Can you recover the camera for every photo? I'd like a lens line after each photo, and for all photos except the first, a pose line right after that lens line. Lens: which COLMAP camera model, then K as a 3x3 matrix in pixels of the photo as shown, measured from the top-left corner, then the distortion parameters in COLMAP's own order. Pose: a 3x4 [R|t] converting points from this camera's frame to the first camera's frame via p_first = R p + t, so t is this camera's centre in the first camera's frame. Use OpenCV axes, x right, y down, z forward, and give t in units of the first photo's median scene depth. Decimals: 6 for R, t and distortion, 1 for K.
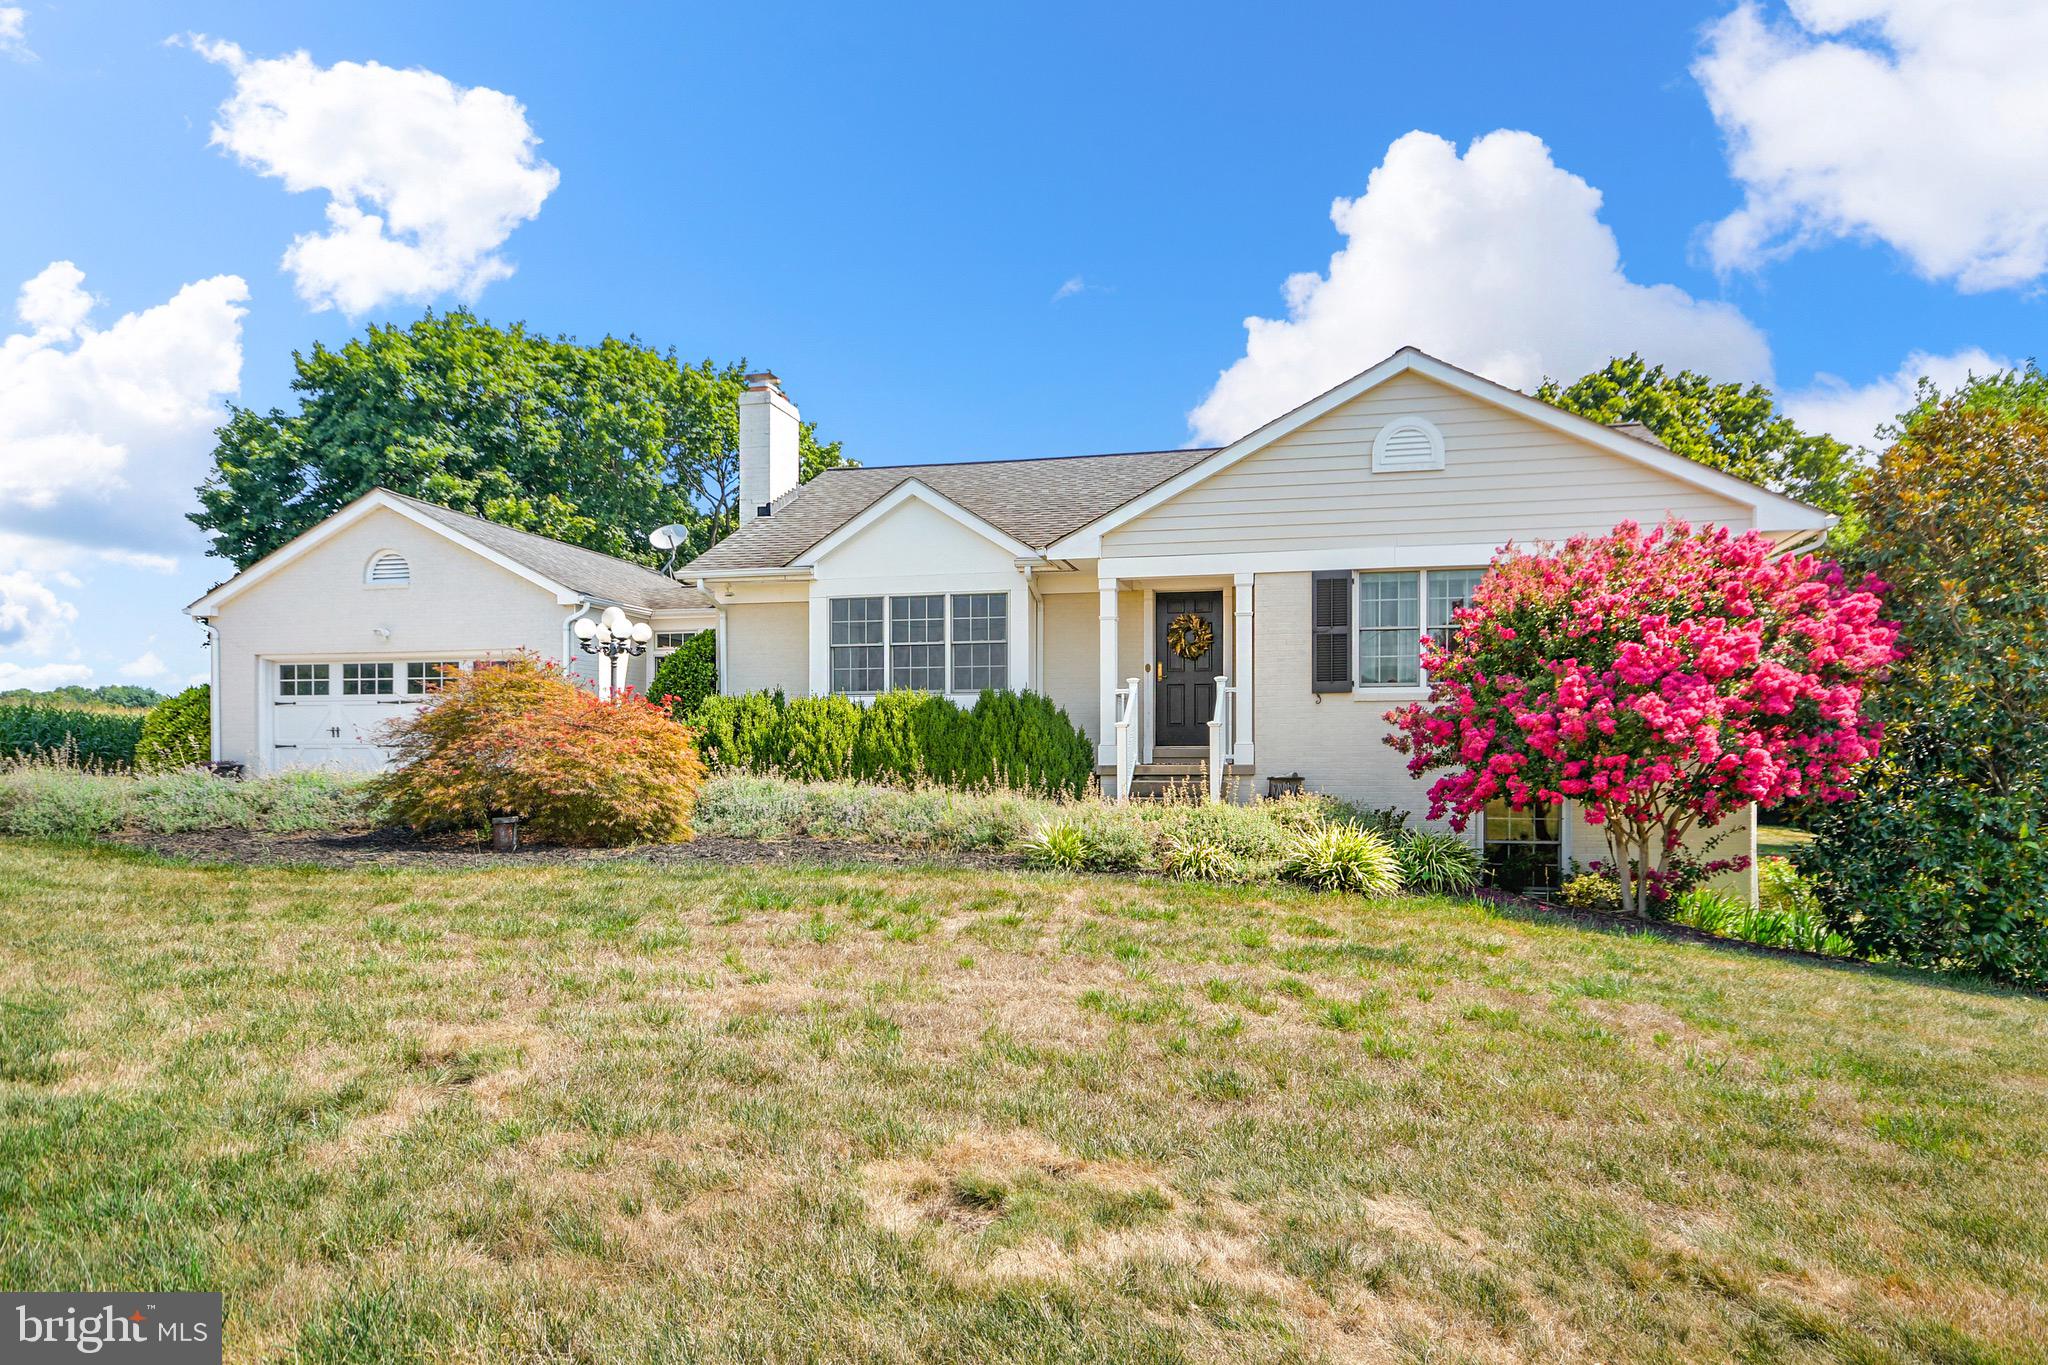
lens RADIAL K [[1200.8, 0, 1018.9], [0, 1200.8, 772.3], [0, 0, 1]] dist [0.005251, 0.002194]
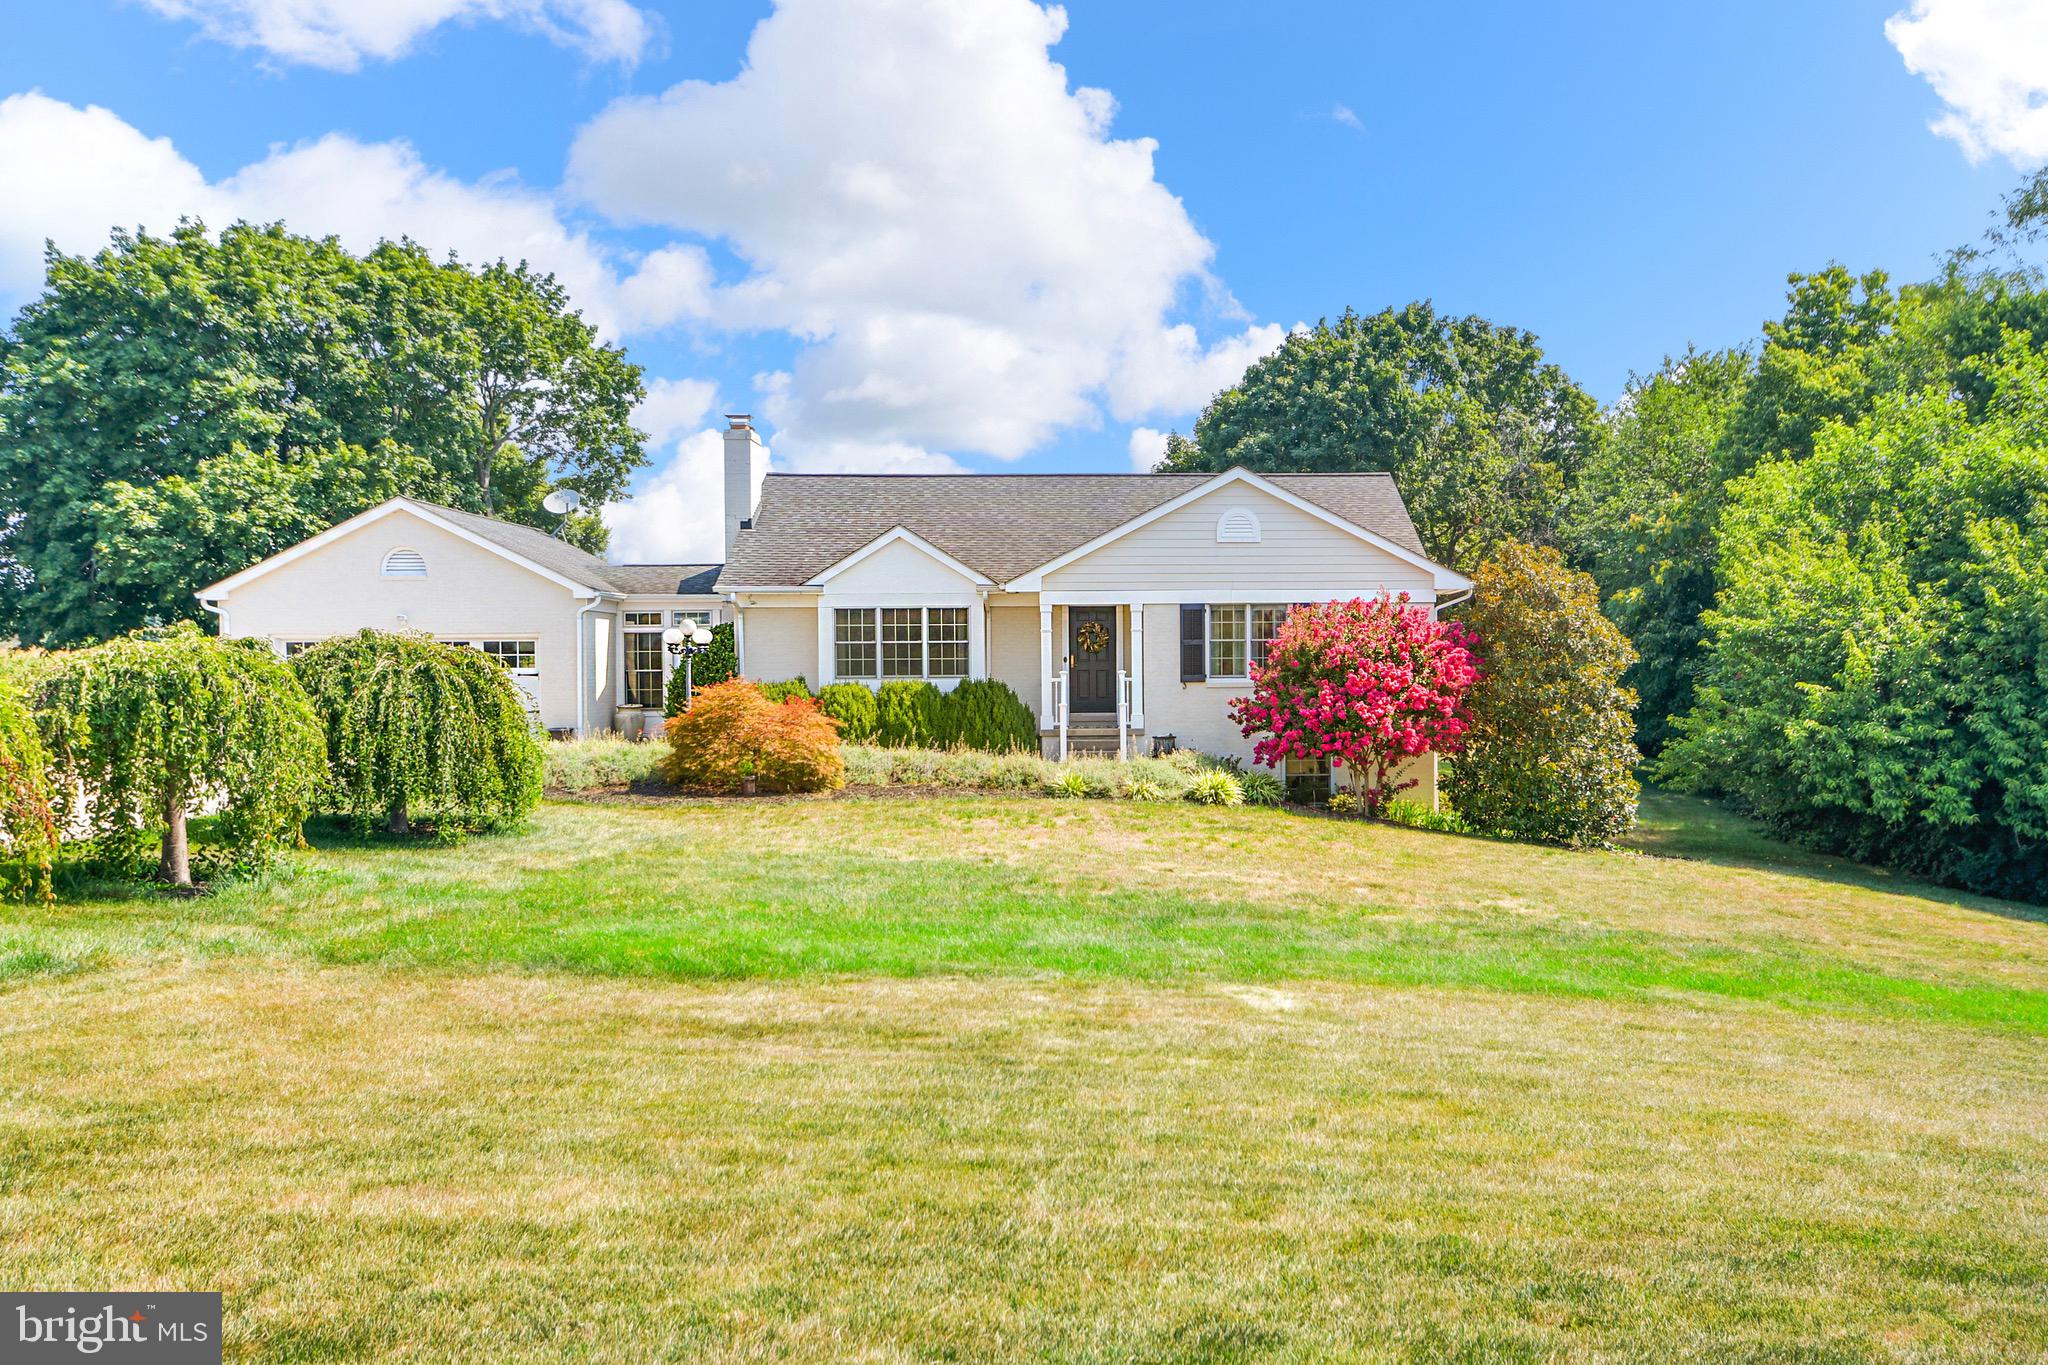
lens RADIAL K [[1764.1, 0, 1024.0], [0, 1764.1, 682.5], [0, 0, 1]] dist [-0.000956, 0.000082]
pose [[0.977329, -0.014016, 0.211261, -0.440851], [0.012510, 0.999886, 0.008462, -0.088110], [-0.211356, -0.005627, 0.977393, -1.200834]]
